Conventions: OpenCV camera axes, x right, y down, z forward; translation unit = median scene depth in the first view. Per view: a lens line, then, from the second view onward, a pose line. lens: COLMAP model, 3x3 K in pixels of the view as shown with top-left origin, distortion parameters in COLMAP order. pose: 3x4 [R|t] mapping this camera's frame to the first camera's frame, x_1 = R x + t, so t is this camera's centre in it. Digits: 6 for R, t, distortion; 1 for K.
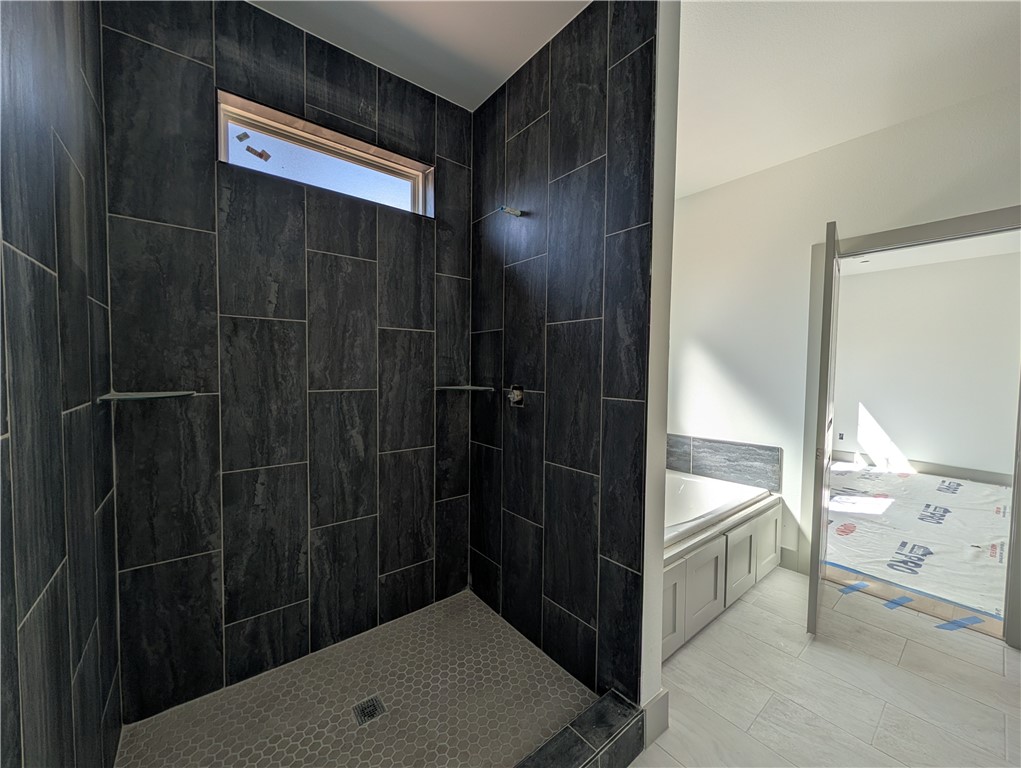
lens RADIAL K [[392.6, 0, 508.1], [0, 392.6, 382.6], [0, 0, 1]] dist [0.000845, -0.000010]
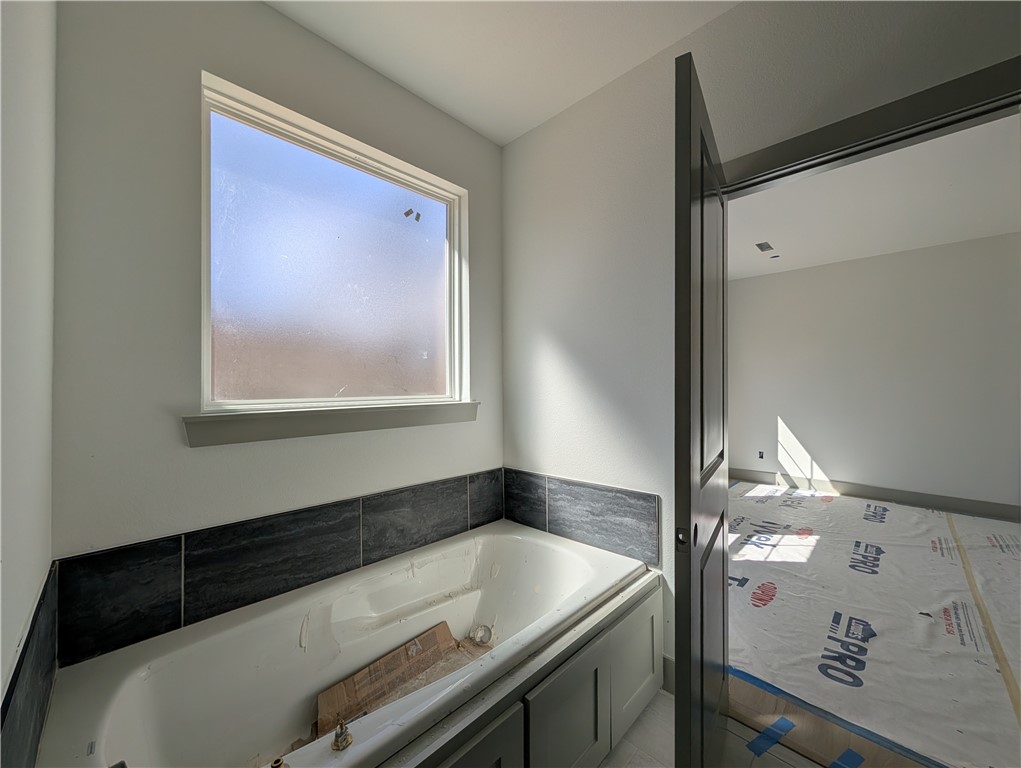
lens RADIAL K [[392.6, 0, 508.1], [0, 392.6, 382.6], [0, 0, 1]] dist [0.000845, -0.000010]
pose [[0.992575, -0.011000, 0.121139, 0.329689], [0.016586, 0.998840, -0.045206, 0.007570], [-0.120501, 0.046880, 0.991606, 0.341799]]
